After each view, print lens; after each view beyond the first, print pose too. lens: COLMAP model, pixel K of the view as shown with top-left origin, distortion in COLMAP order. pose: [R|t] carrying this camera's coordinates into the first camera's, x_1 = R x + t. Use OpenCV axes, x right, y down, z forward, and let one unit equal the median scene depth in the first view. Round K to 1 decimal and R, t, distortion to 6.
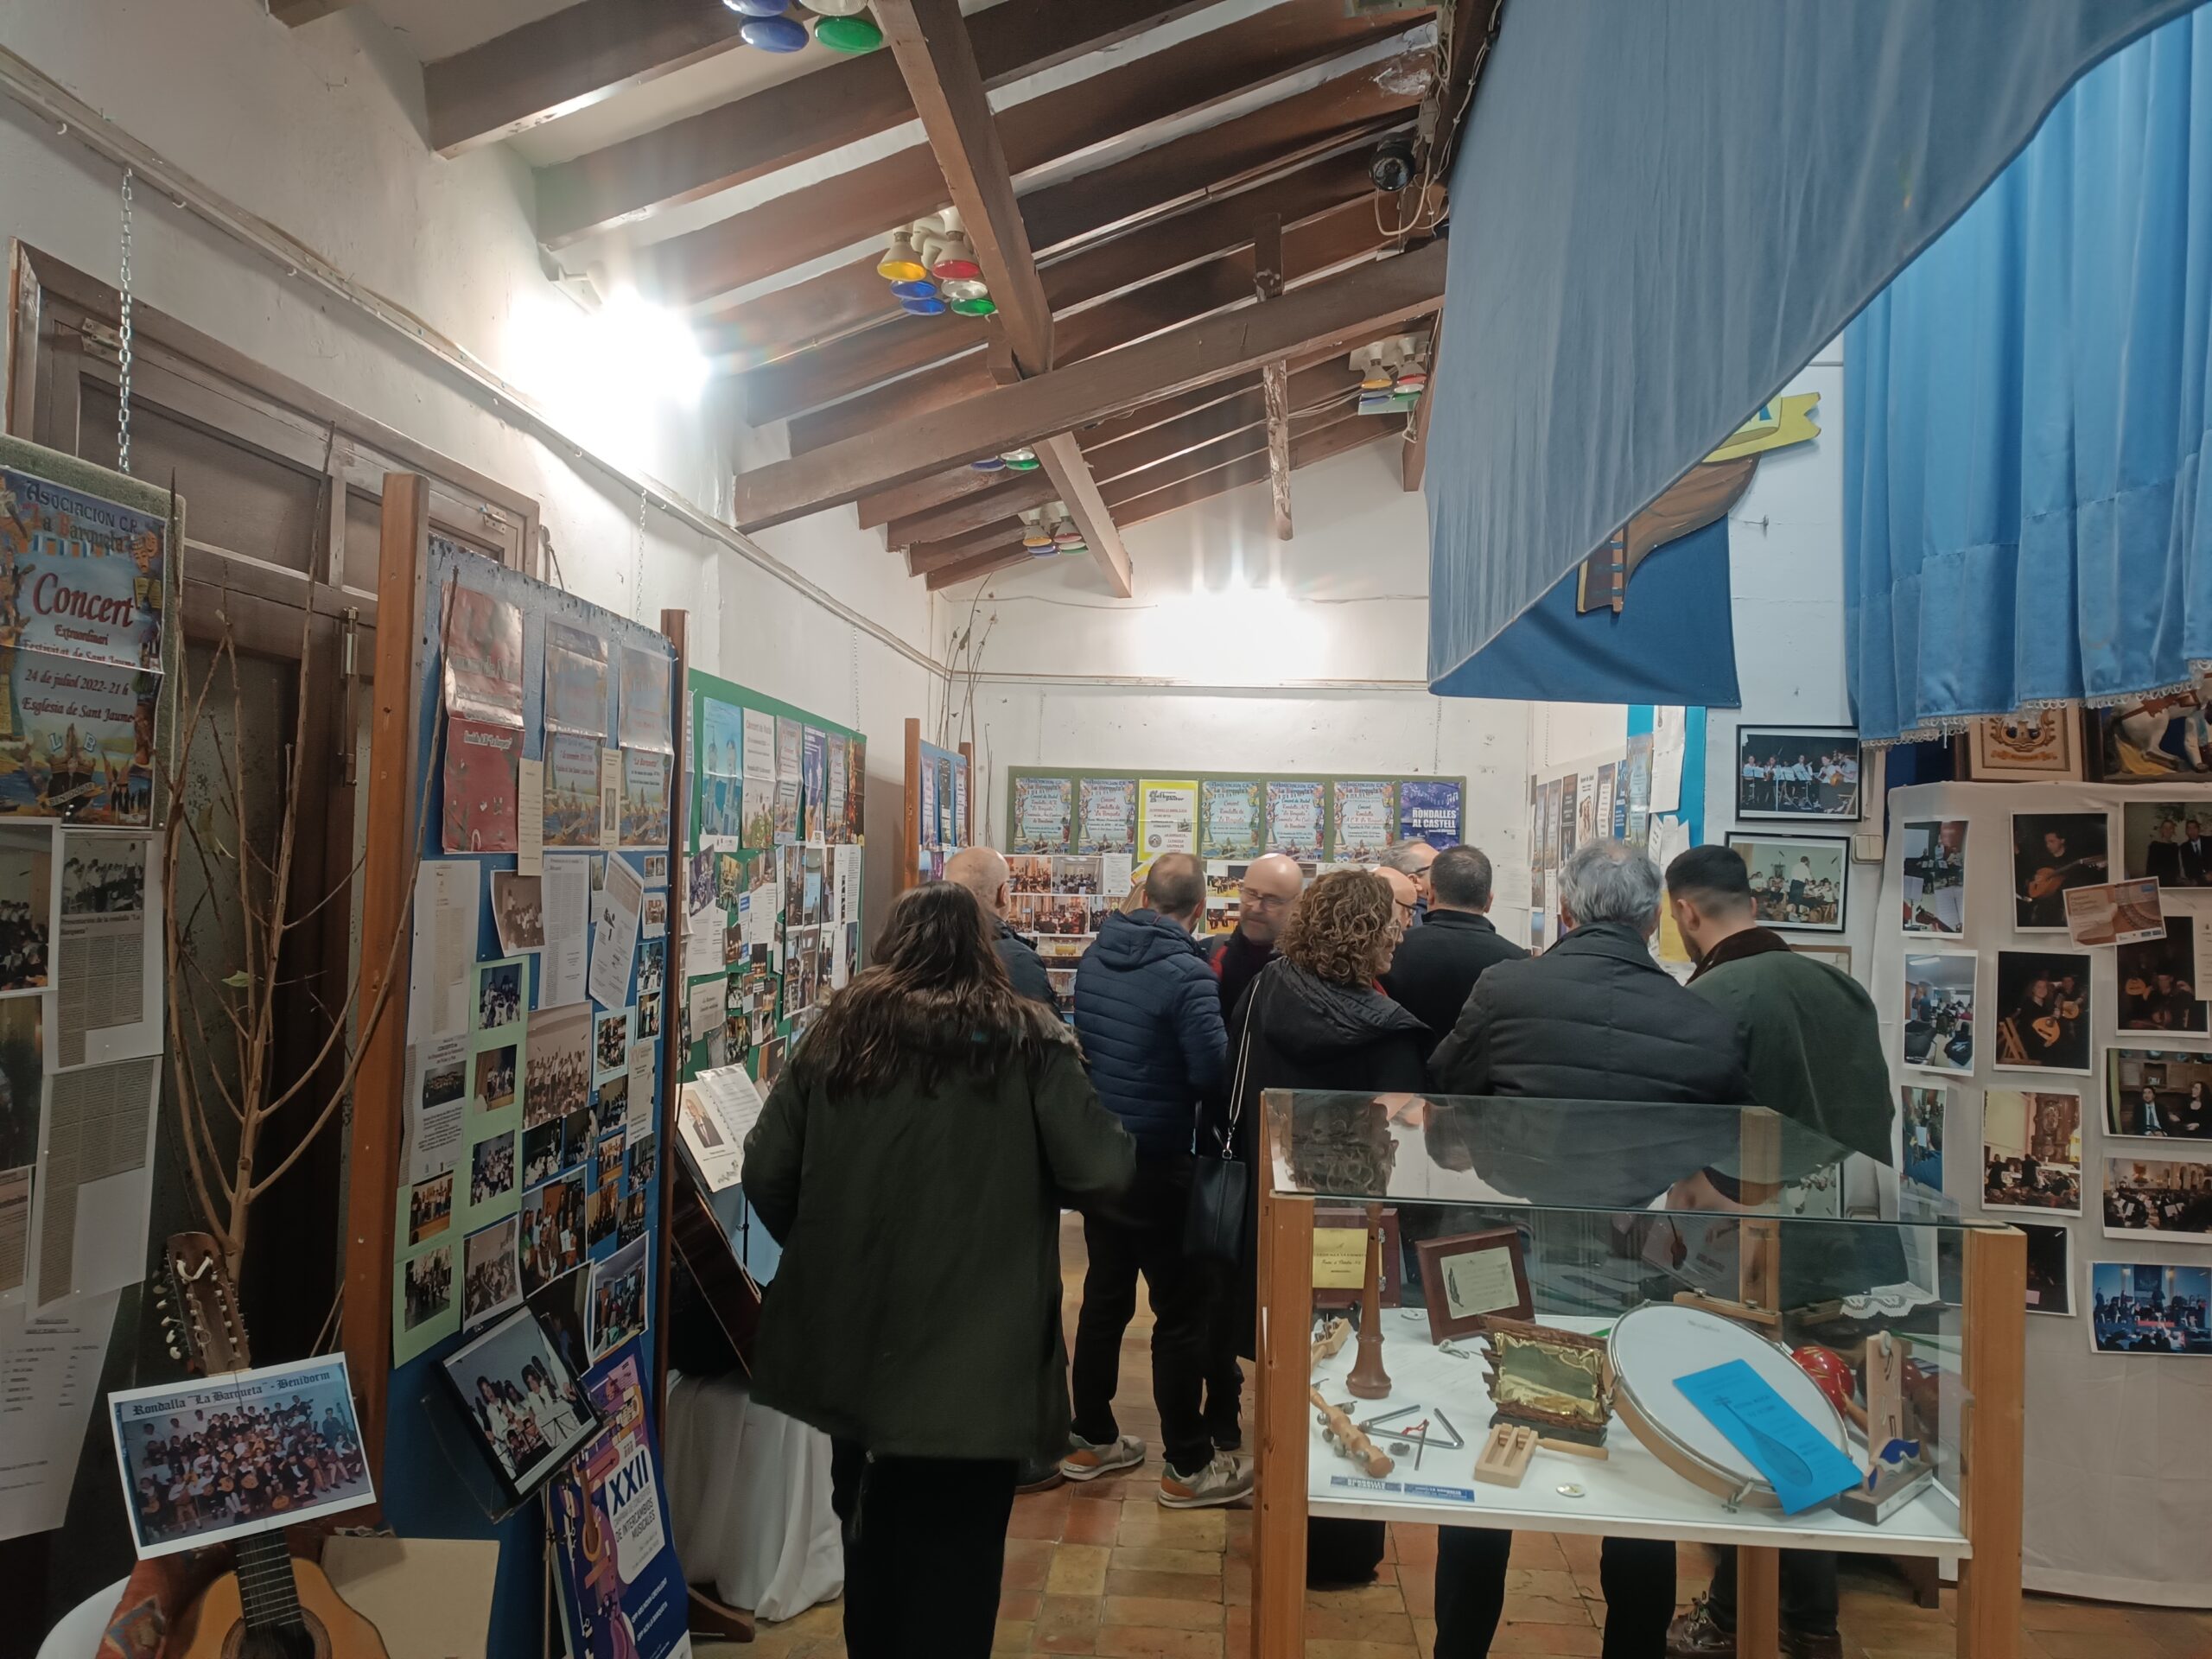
lens RADIAL K [[1569.1, 0, 1106.0], [0, 1569.1, 829.5], [0, 0, 1]] dist [0.050039, -0.044779]
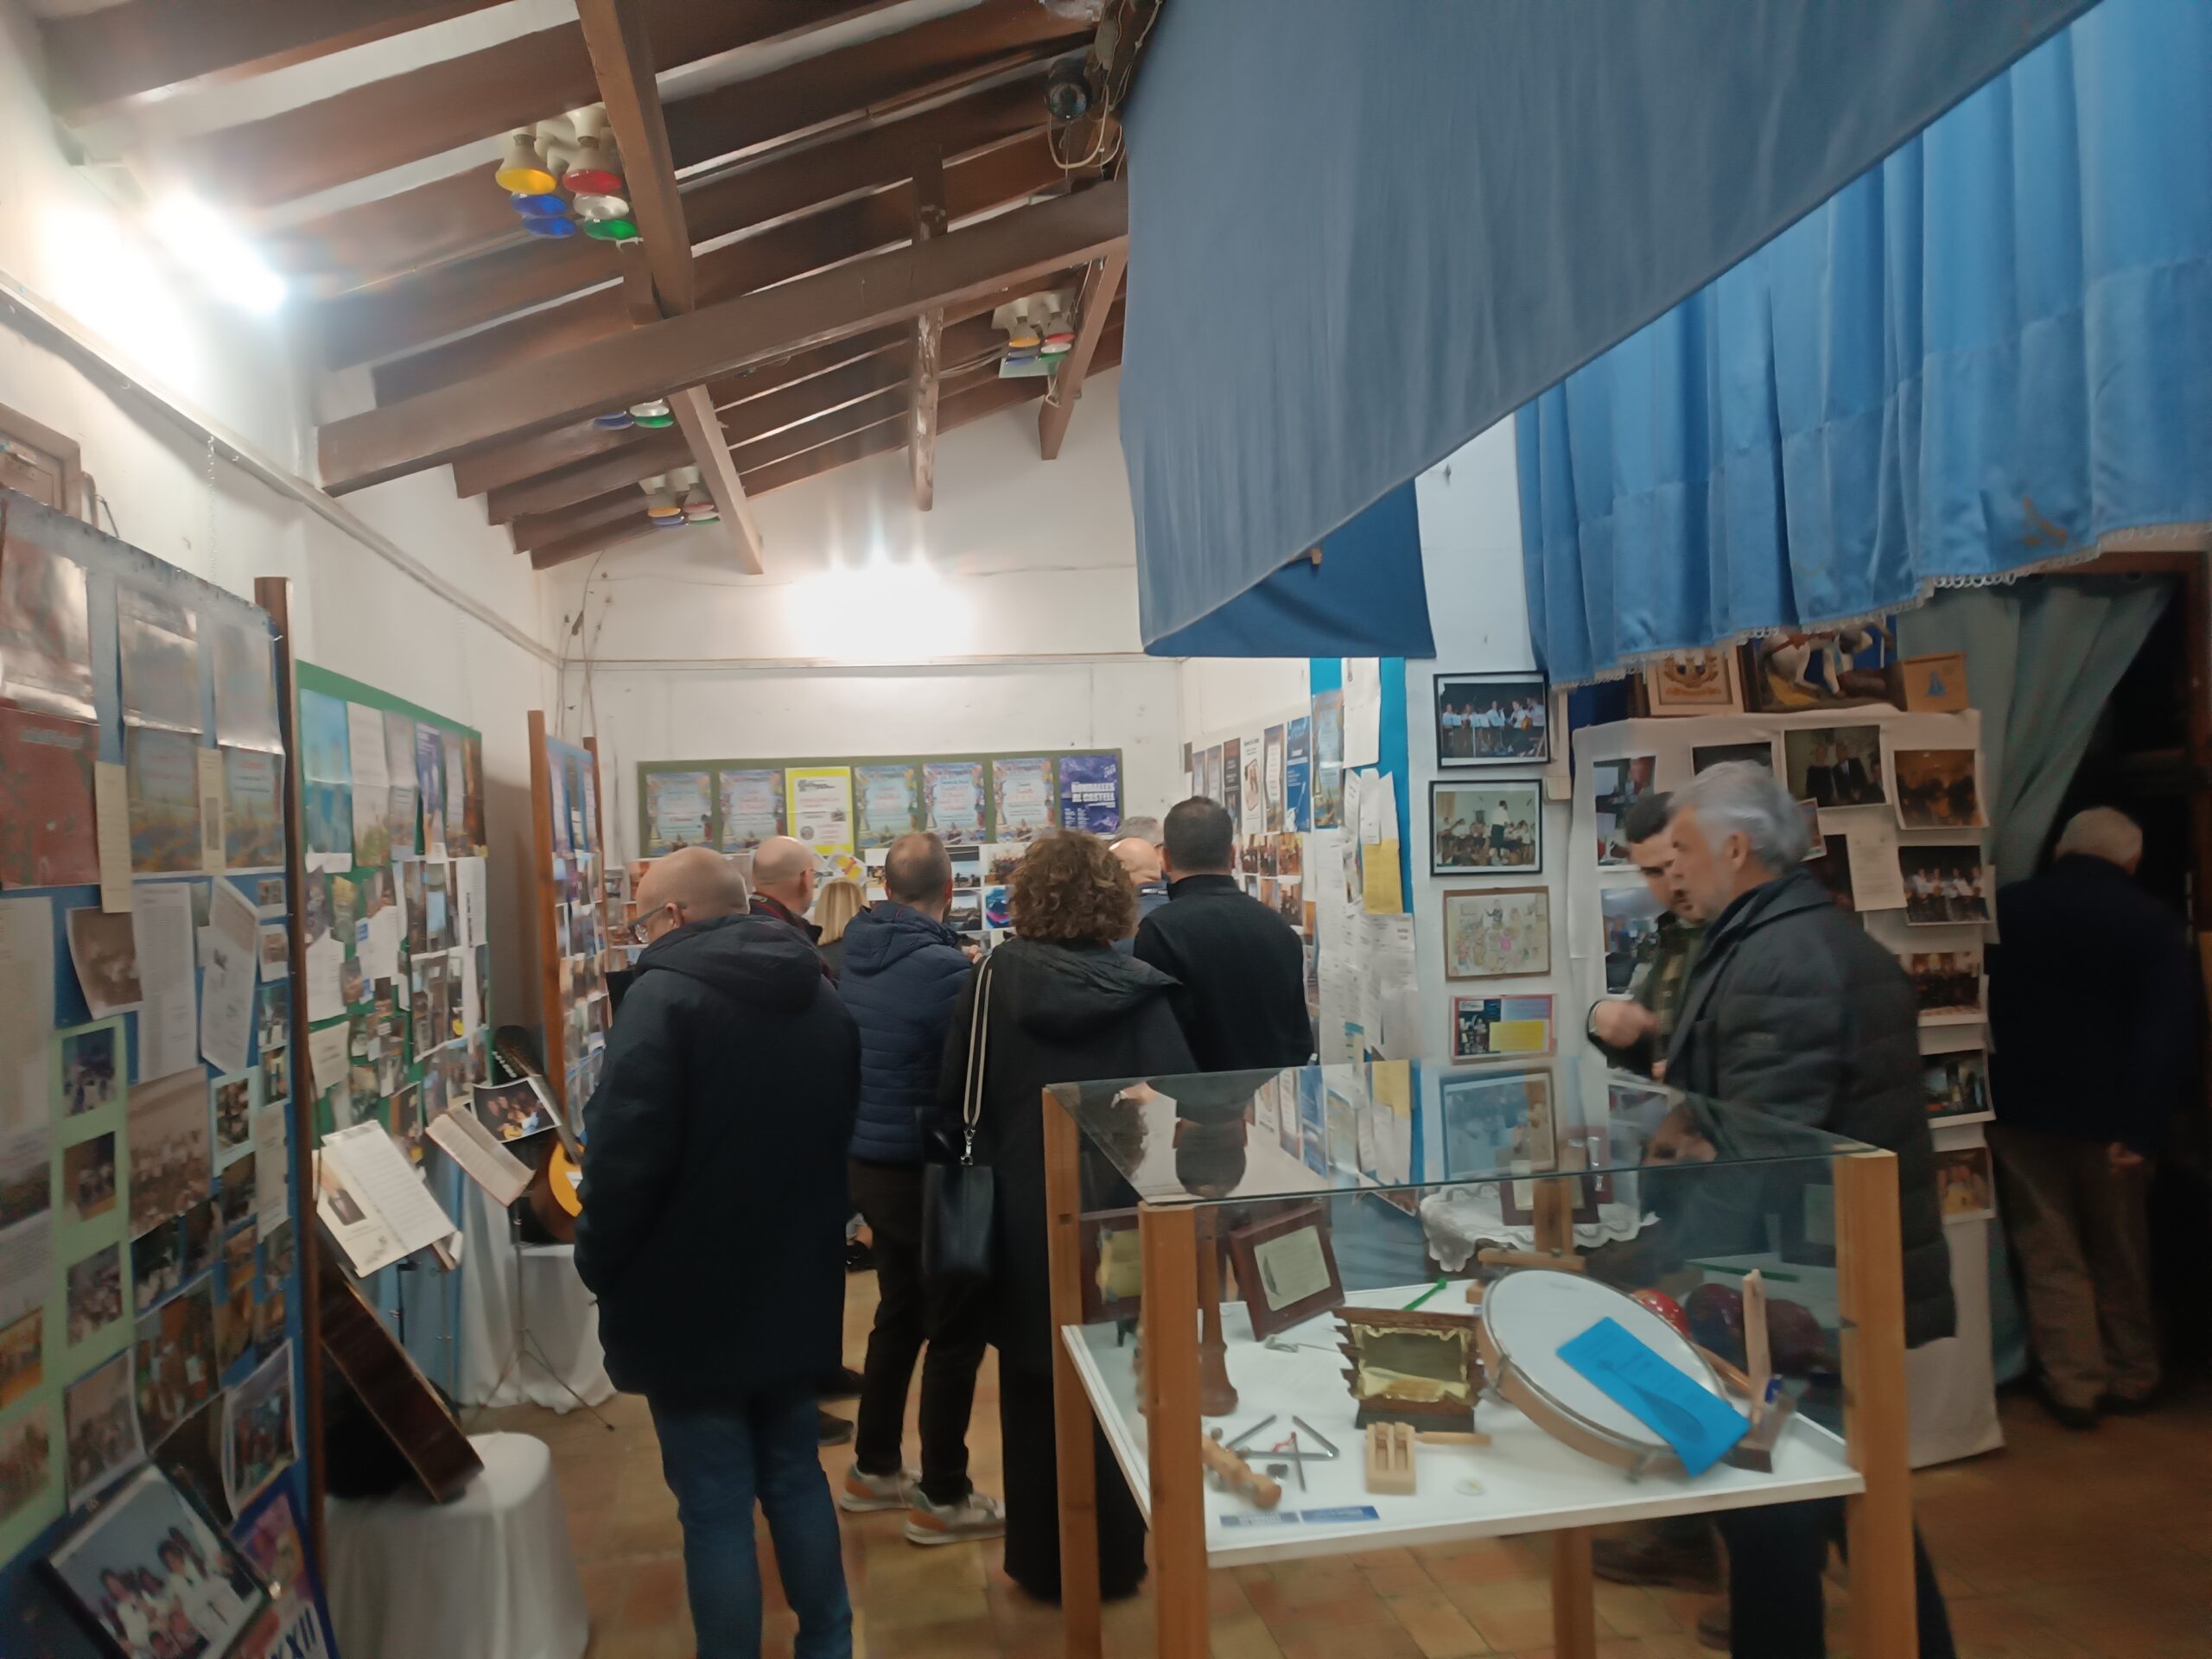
lens RADIAL K [[1569.1, 0, 1106.0], [0, 1569.1, 829.5], [0, 0, 1]] dist [0.050039, -0.044779]
pose [[0.966254, -0.063764, 0.249575, -0.062675], [0.062069, 0.997964, 0.014666, 0.005171], [-0.250002, 0.001320, 0.968244, 0.087983]]
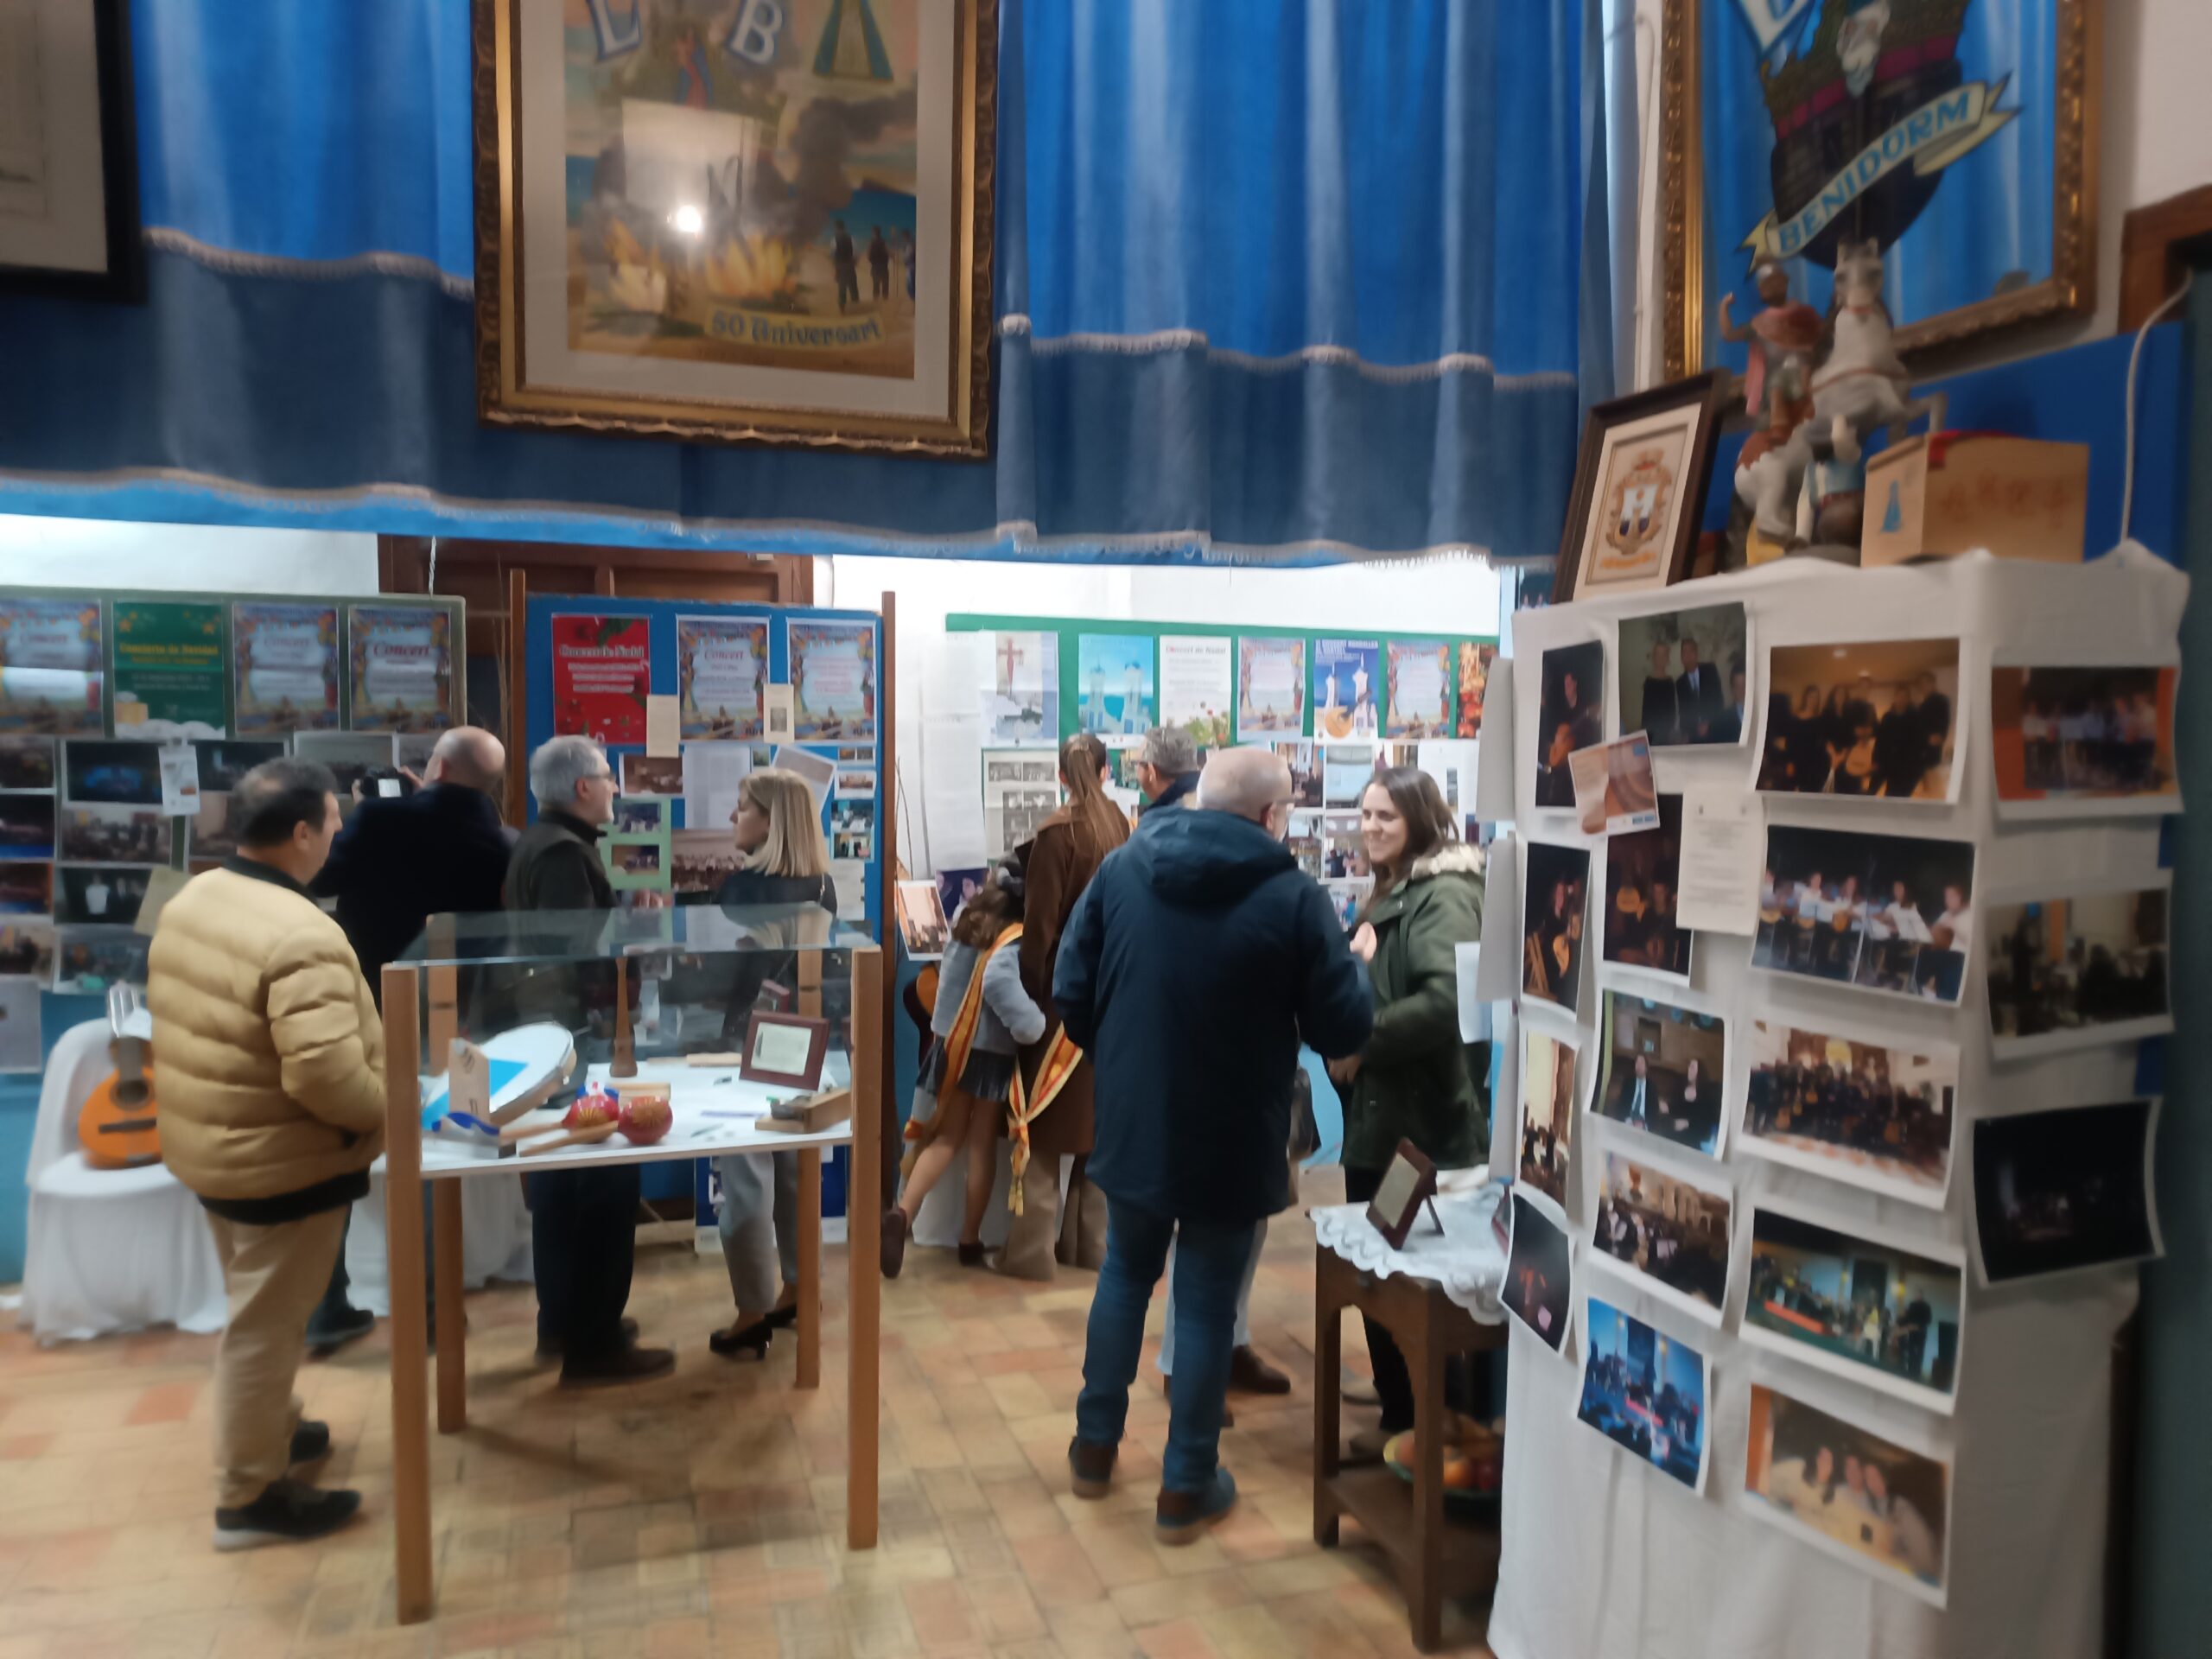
lens RADIAL K [[1563.7, 0, 1106.0], [0, 1563.7, 829.5], [0, 0, 1]] dist [0.034673, -0.004015]
pose [[0.392929, 0.026360, -0.919191, 1.121241], [0.017930, 0.999179, 0.036318, 0.040772], [0.919394, -0.030752, 0.392134, 0.527958]]
